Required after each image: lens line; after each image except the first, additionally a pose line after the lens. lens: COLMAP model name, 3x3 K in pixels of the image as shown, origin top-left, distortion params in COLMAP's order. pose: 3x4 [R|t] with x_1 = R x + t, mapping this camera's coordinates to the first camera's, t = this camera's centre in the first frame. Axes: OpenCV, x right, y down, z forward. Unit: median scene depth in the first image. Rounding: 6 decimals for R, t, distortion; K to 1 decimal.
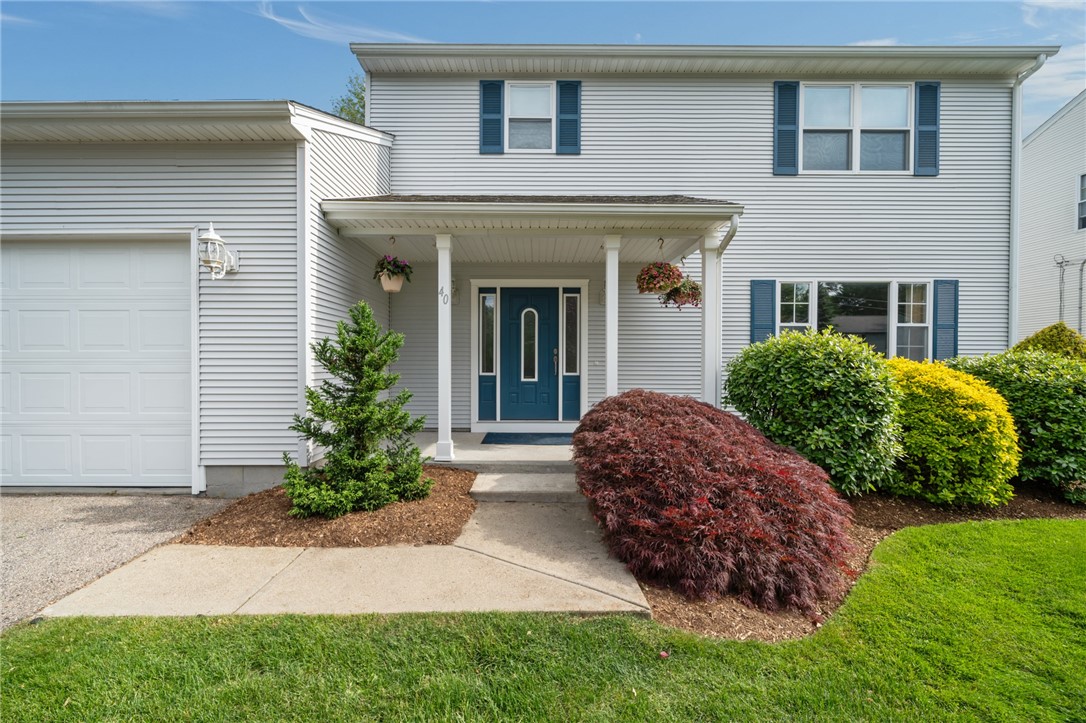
lens RADIAL K [[435.7, 0, 540.7], [0, 435.7, 370.8], [0, 0, 1]] dist [0.001342, 0.000188]
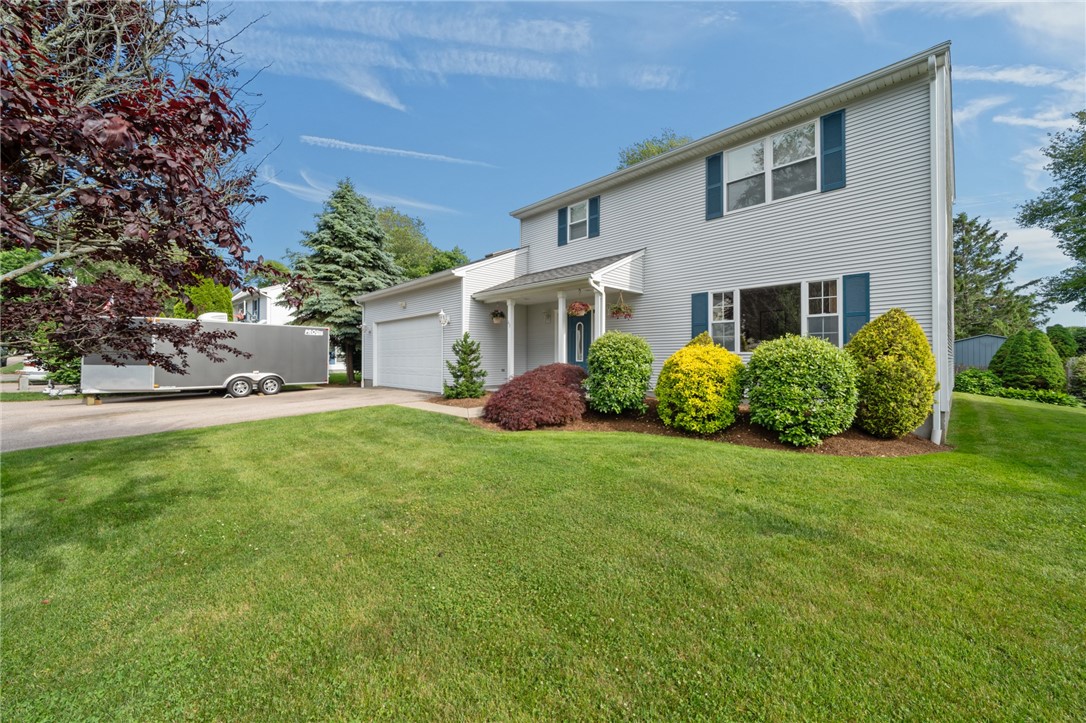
lens RADIAL K [[409.7, 0, 542.6], [0, 409.7, 356.5], [0, 0, 1]] dist [-0.001433, -0.000087]
pose [[0.702658, -0.007954, -0.711483, 1.121253], [-0.008771, 0.999765, -0.019839, 0.037381], [0.711474, 0.020180, 0.702423, -0.342349]]
